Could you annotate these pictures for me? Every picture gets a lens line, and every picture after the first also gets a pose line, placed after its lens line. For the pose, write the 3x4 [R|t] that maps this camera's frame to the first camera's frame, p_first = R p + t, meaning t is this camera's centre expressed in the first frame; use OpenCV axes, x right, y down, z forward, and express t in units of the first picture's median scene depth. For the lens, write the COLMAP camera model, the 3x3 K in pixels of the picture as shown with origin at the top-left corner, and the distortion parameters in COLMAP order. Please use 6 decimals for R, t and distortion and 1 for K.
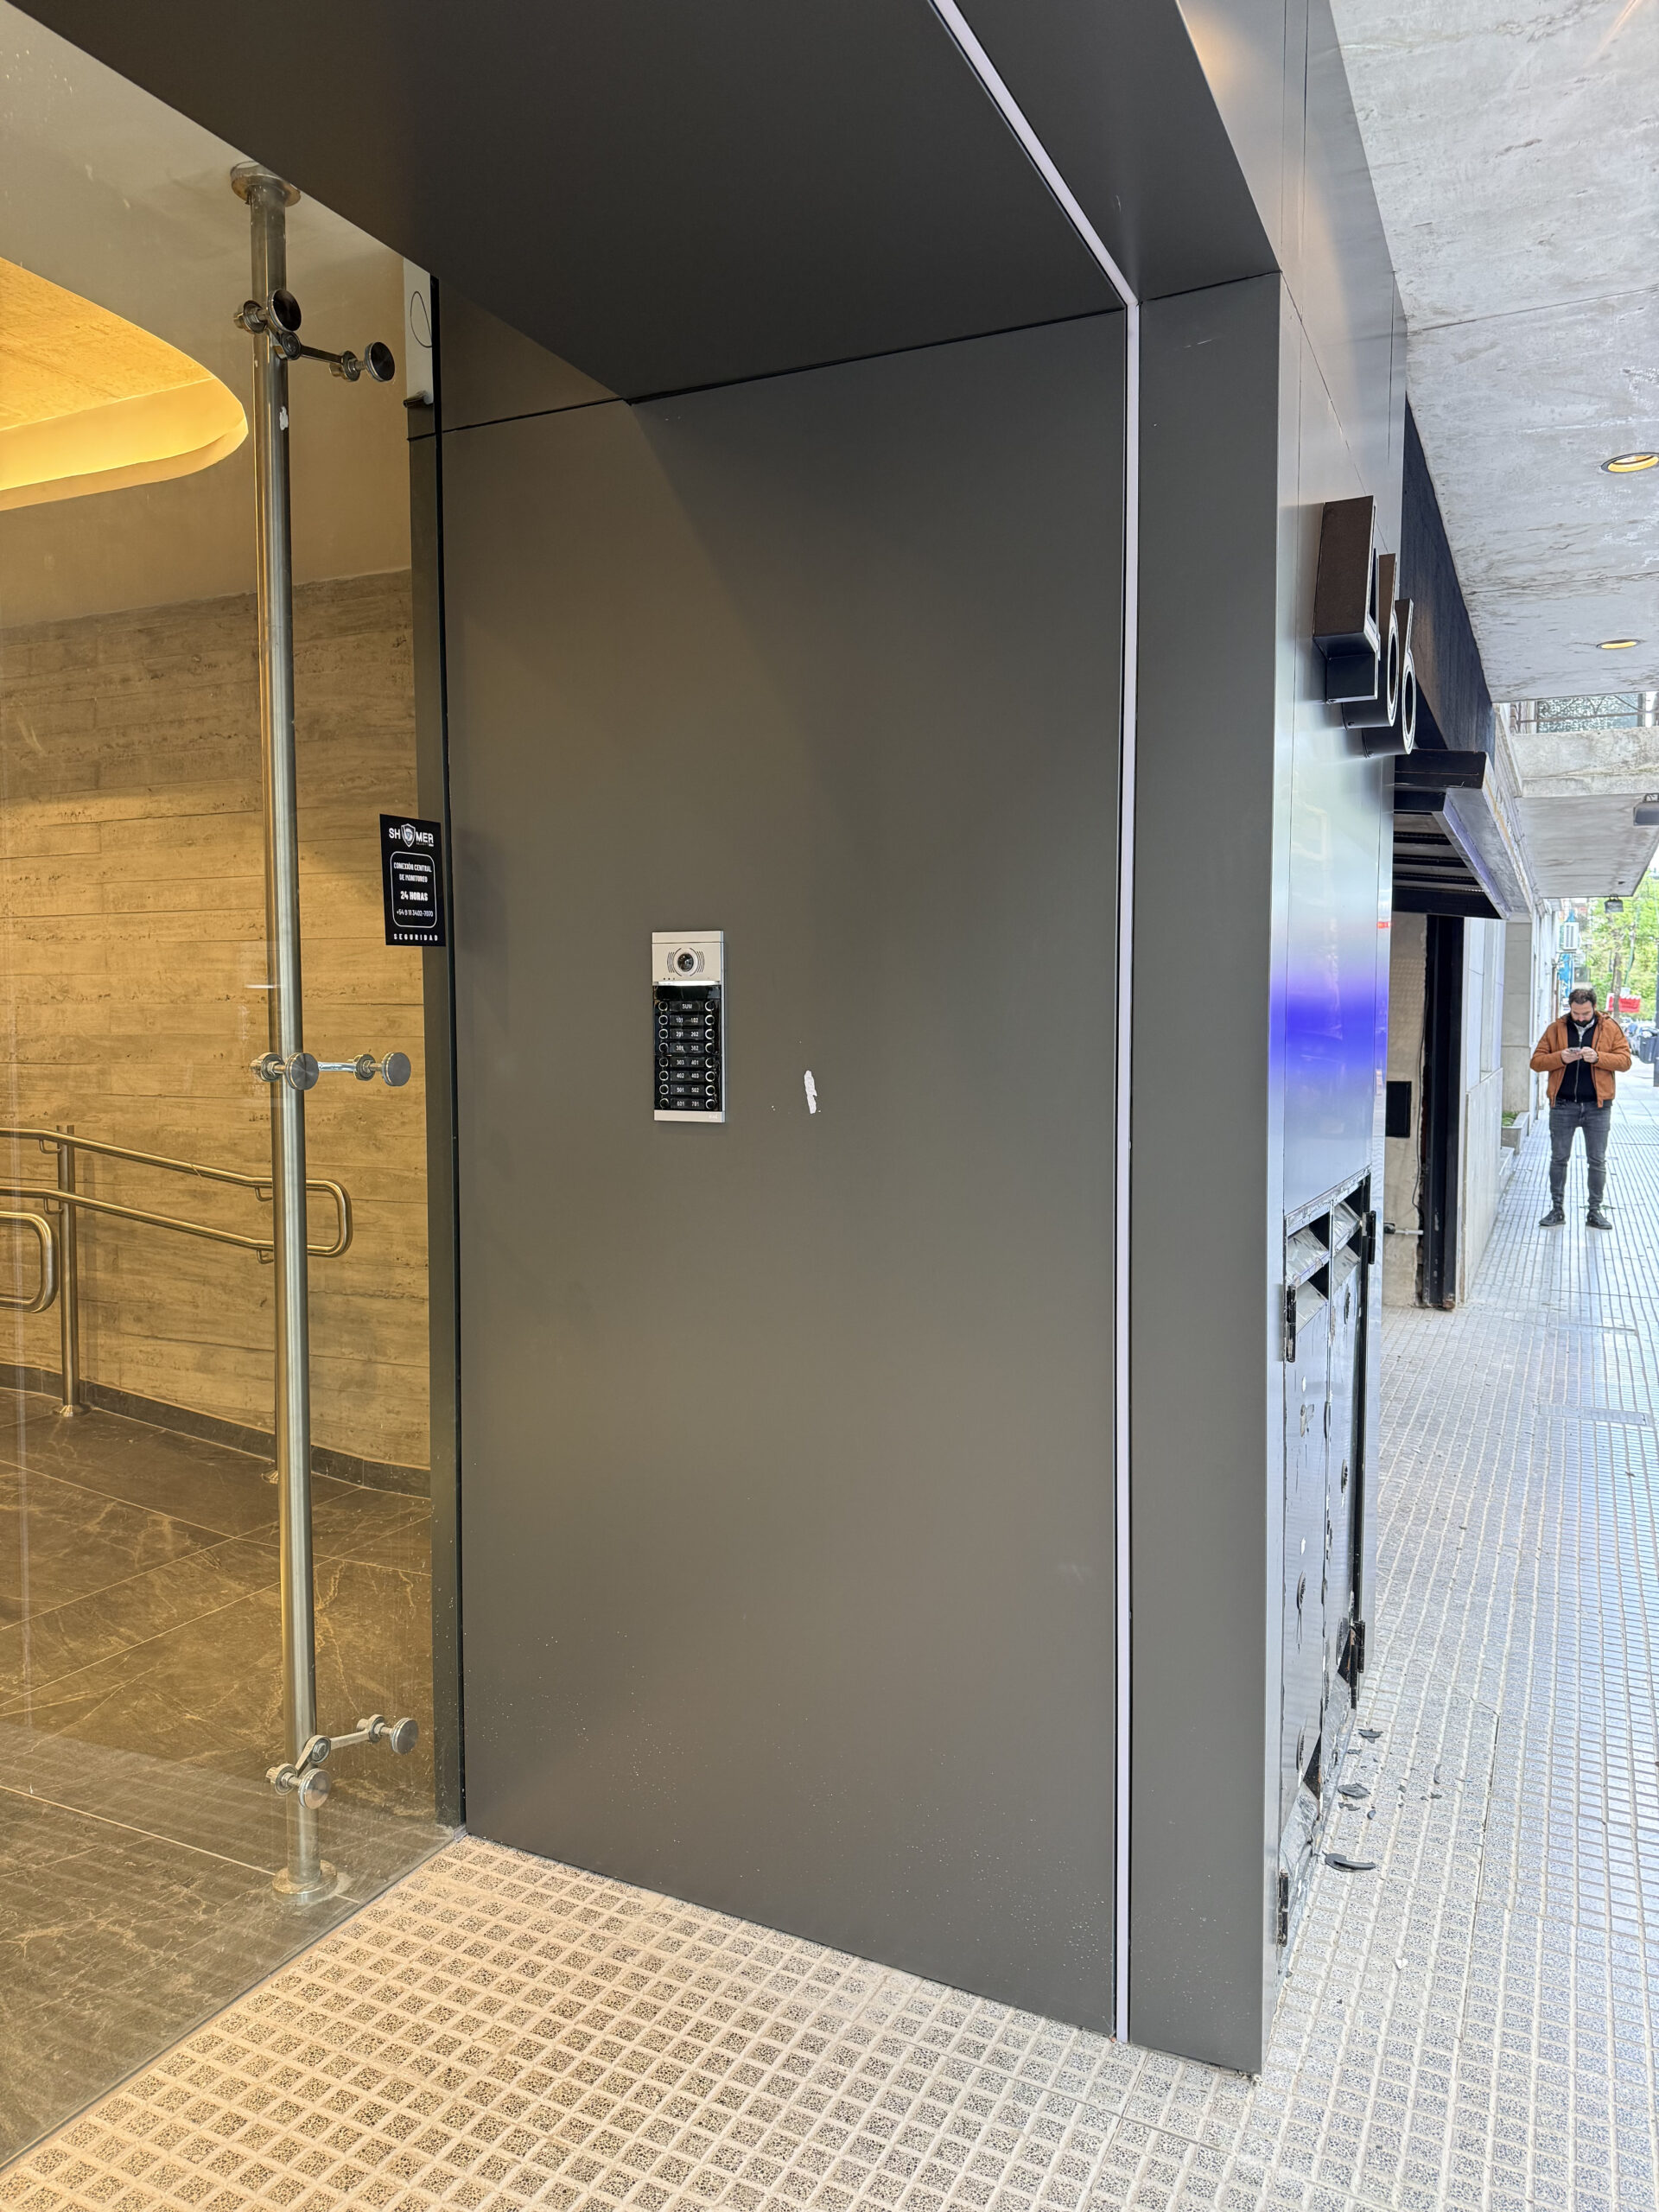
lens RADIAL K [[1556.4, 0, 832.6], [0, 1556.4, 1117.3], [0, 0, 1]] dist [0.158178, -0.233458]
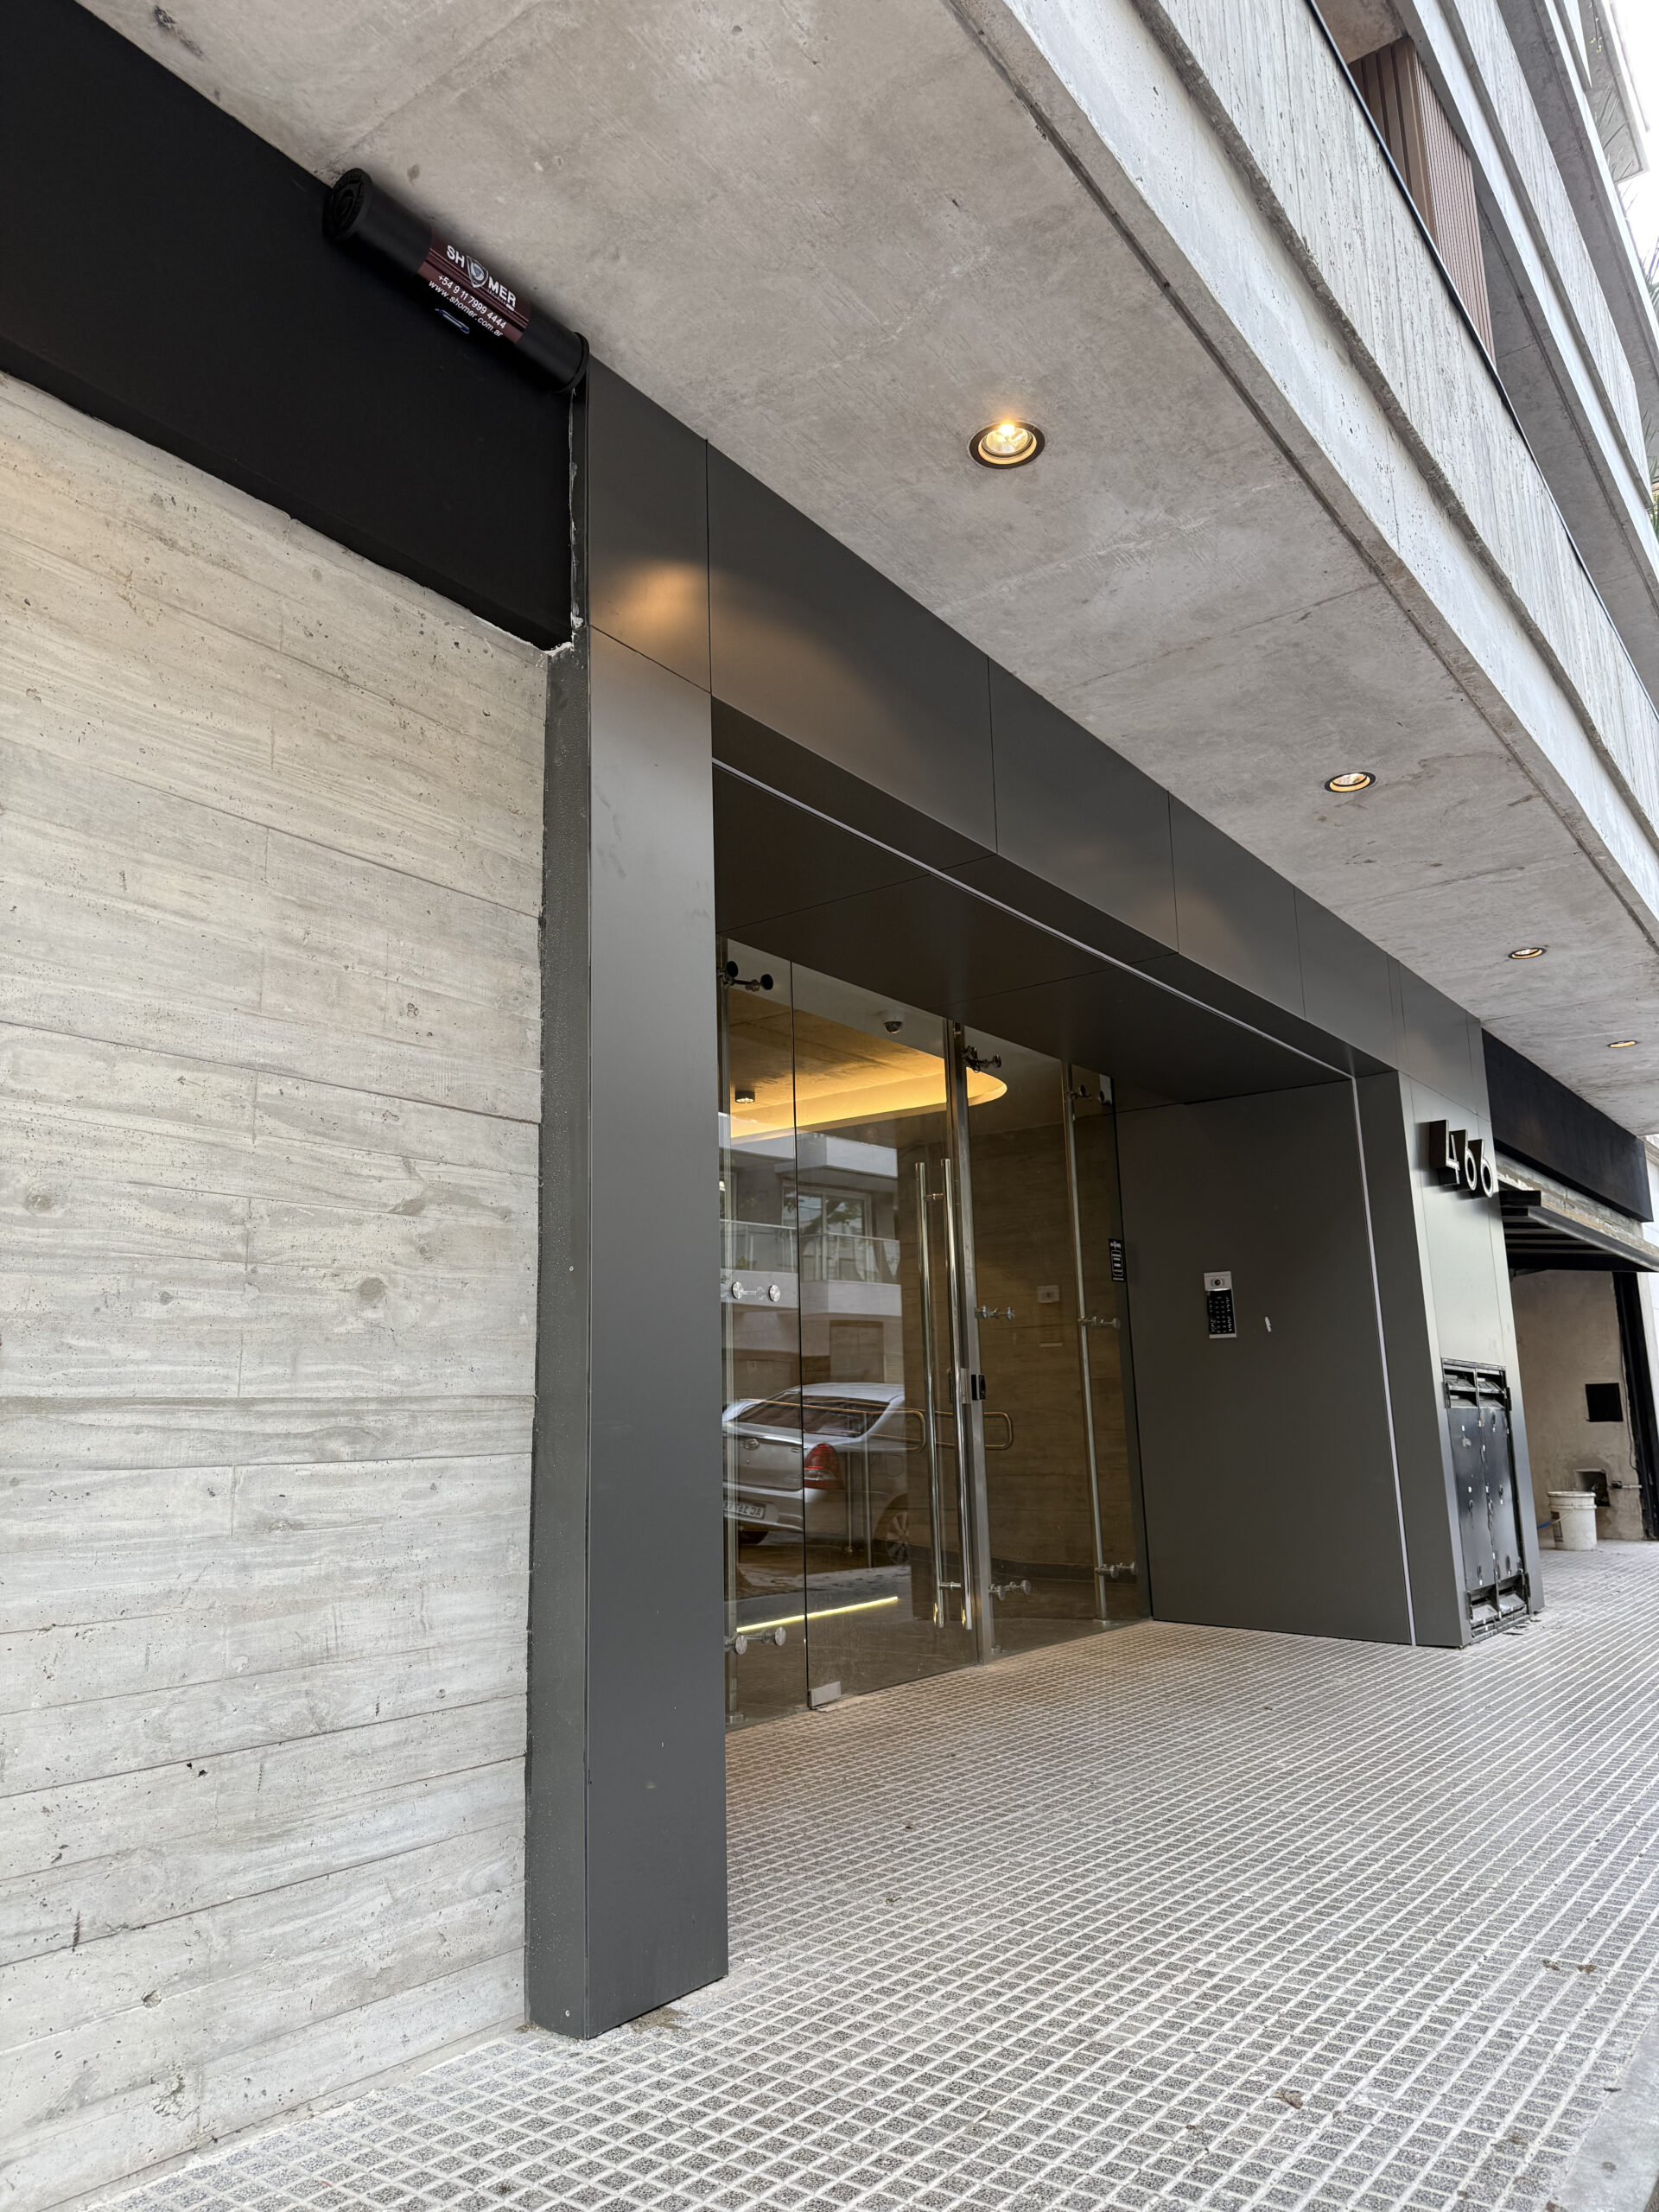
lens RADIAL K [[1566.5, 0, 835.3], [0, 1566.5, 1114.1], [0, 0, 1]] dist [0.098559, -0.143983]
pose [[0.982606, -0.063856, -0.174376, -0.258082], [0.016772, 0.965698, -0.259127, 0.339743], [0.184942, 0.251695, 0.949972, -1.960152]]
